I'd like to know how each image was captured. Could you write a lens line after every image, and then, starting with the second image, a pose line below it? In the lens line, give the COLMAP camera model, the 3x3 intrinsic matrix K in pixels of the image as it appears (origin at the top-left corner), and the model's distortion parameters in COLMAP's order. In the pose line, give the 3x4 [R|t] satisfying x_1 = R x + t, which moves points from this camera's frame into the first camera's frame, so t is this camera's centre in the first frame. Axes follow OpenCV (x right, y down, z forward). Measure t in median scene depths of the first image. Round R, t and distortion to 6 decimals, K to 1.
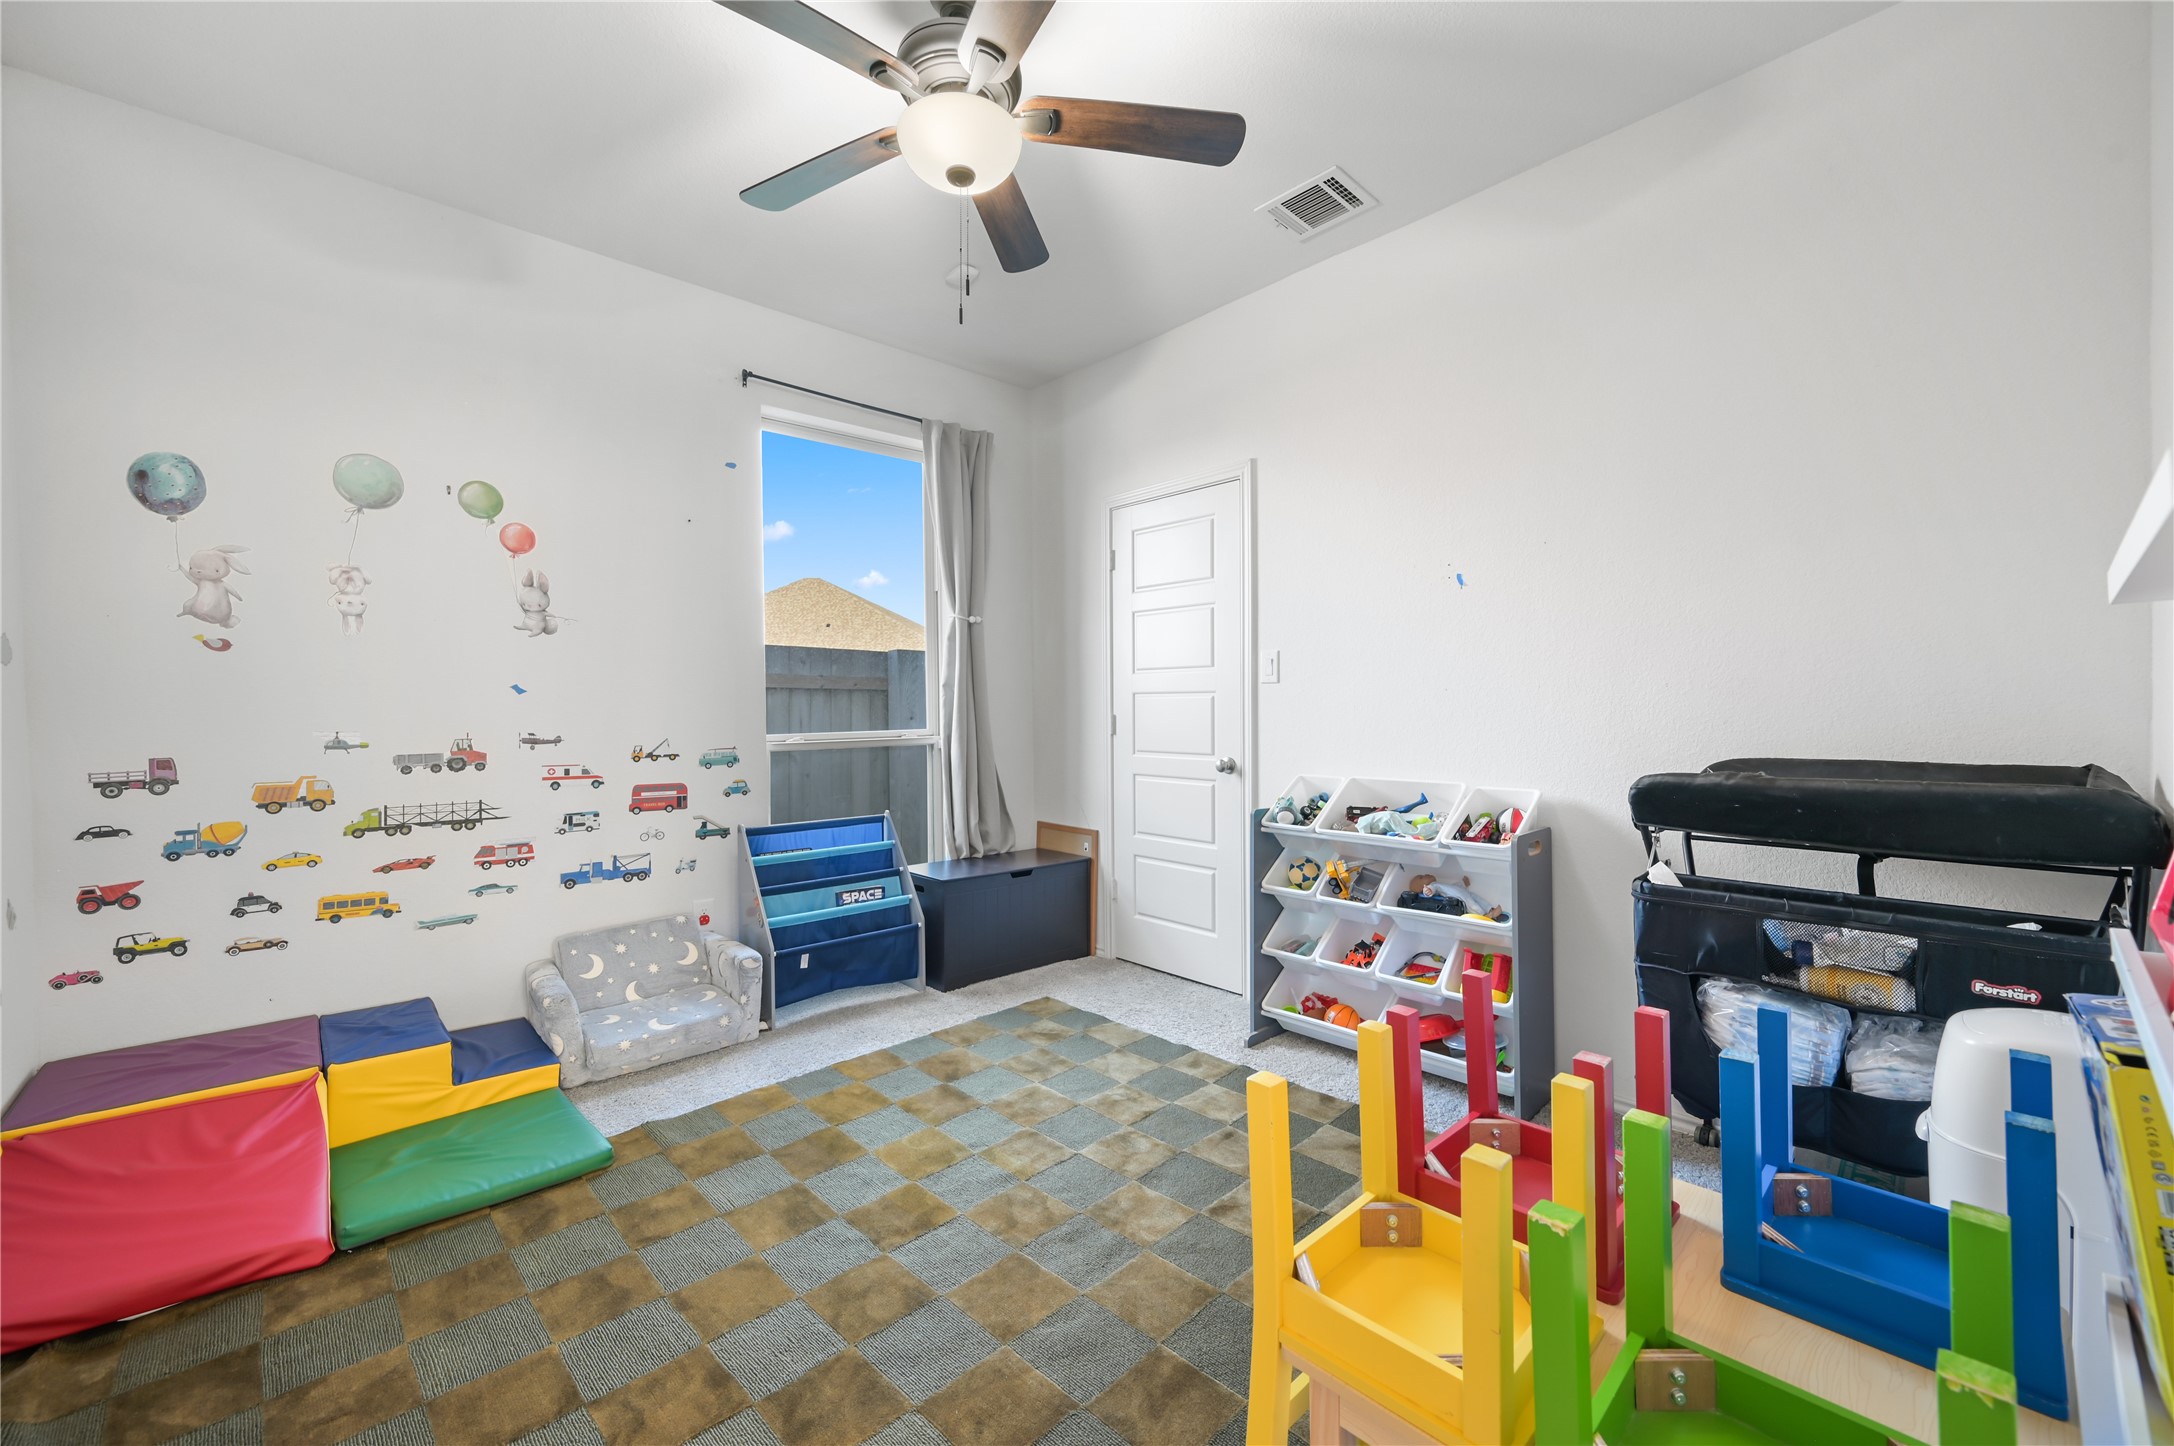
lens RADIAL K [[865.4, 0, 1091.1], [0, 865.4, 712.2], [0, 0, 1]] dist [0.010705, -0.000777]
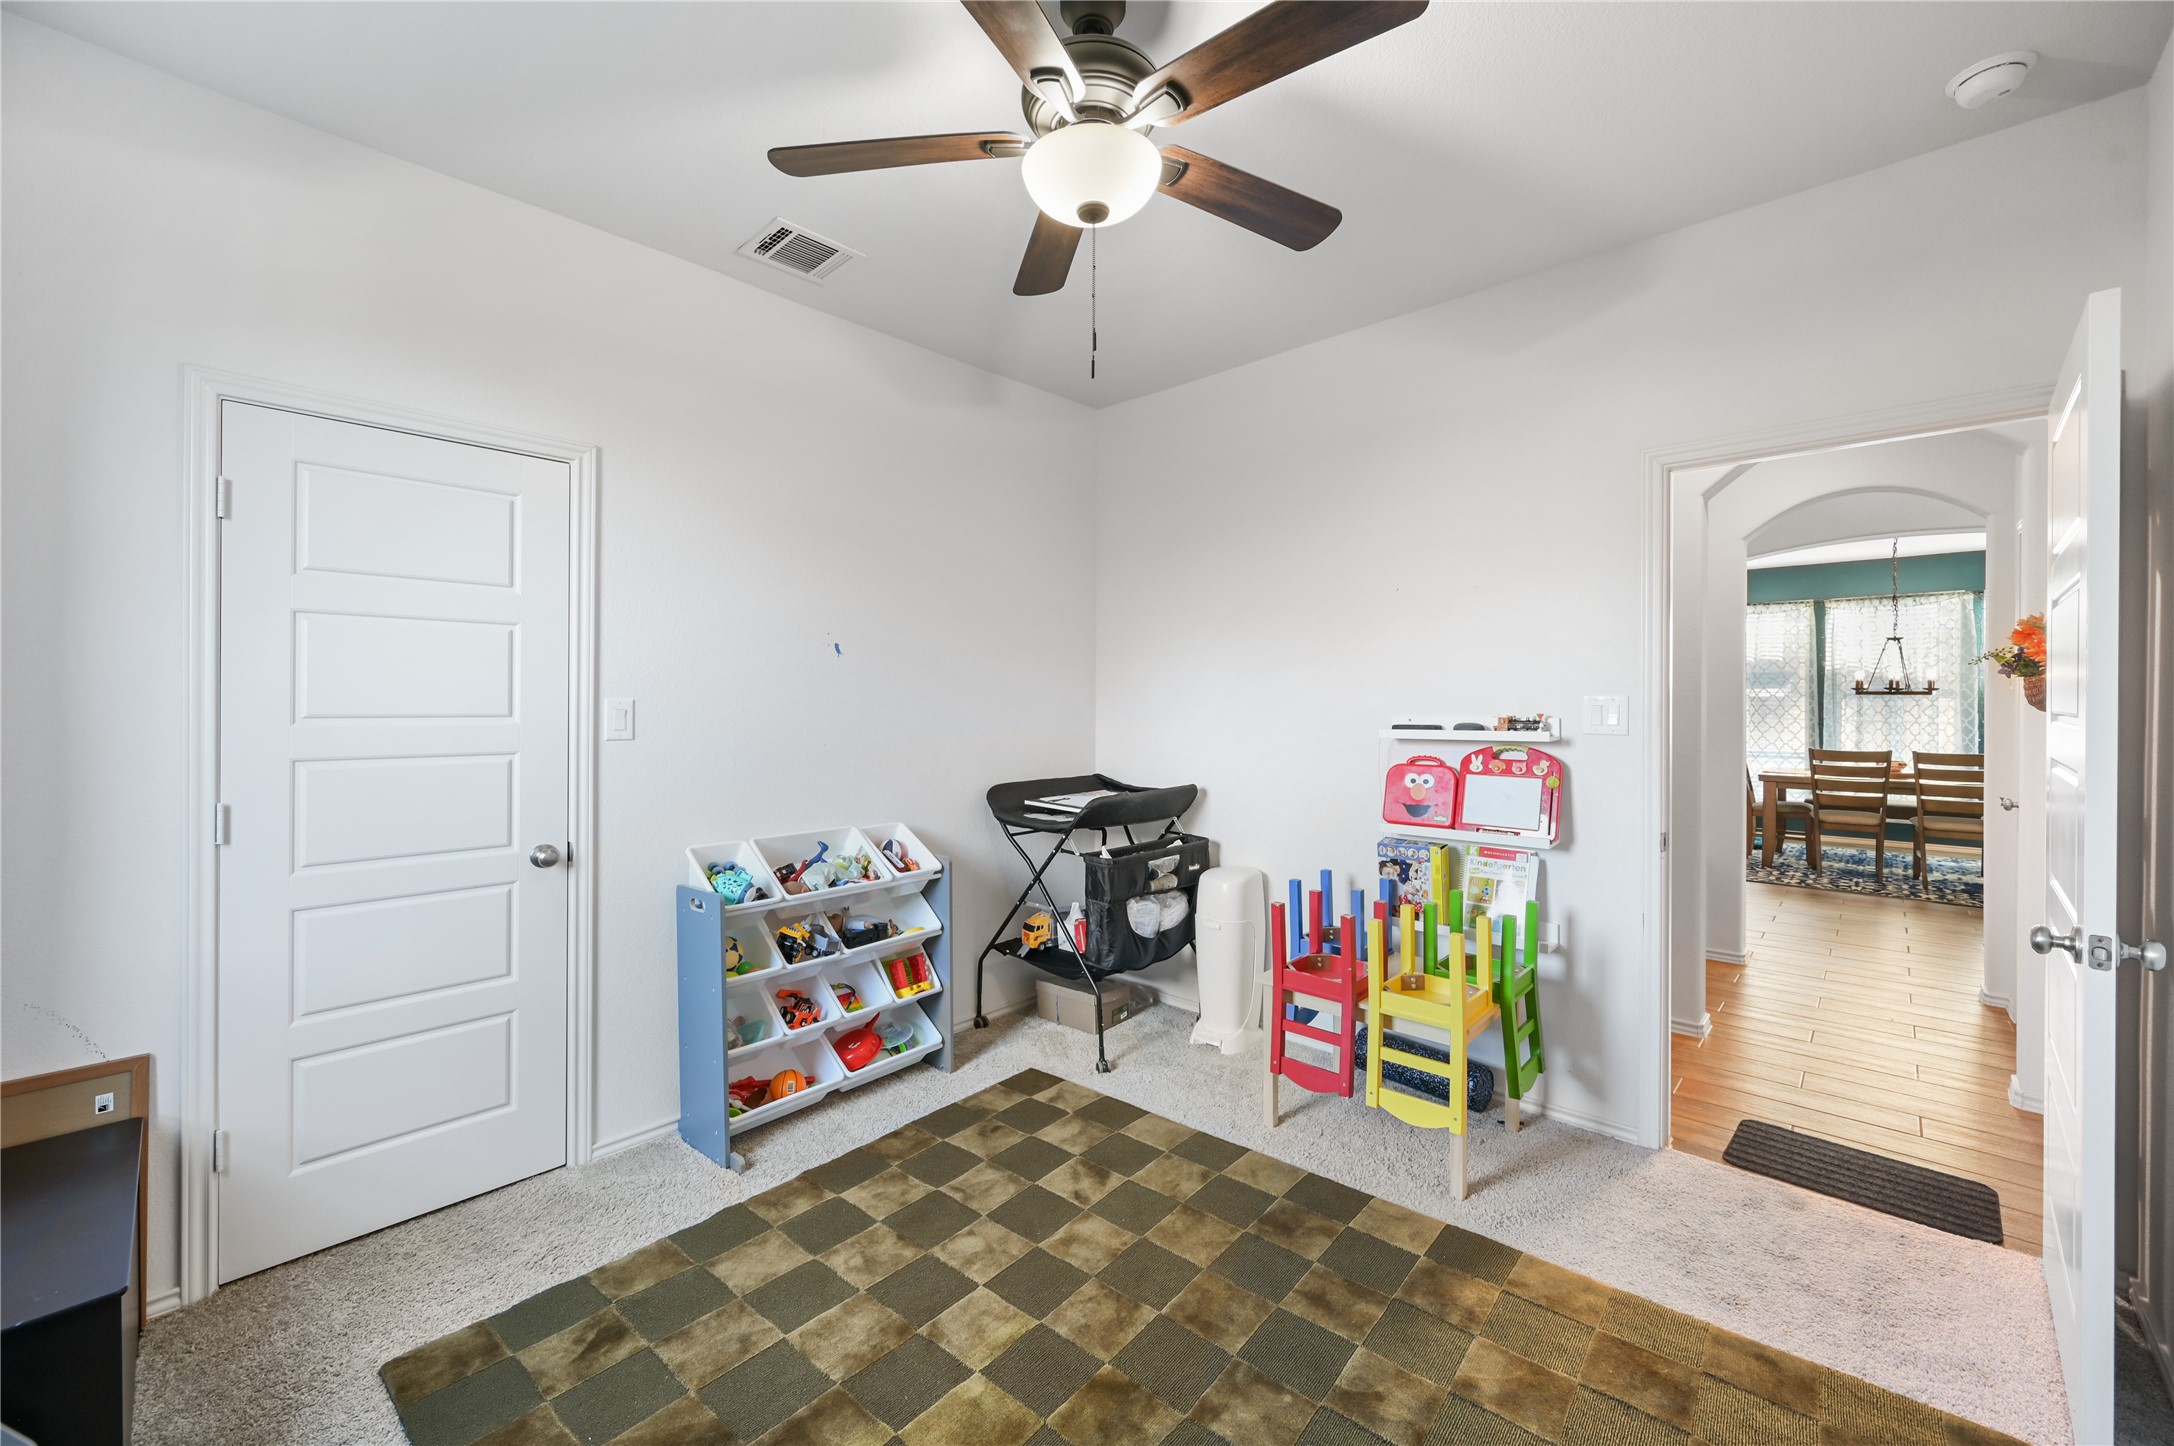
lens RADIAL K [[865.4, 0, 1092.6], [0, 865.4, 712.7], [0, 0, 1]] dist [0.010705, -0.000777]
pose [[-0.092108, -0.007098, 0.995724, -0.673574], [-0.002836, 0.999972, 0.006866, -0.070951], [-0.995745, -0.002192, -0.092125, 0.704356]]
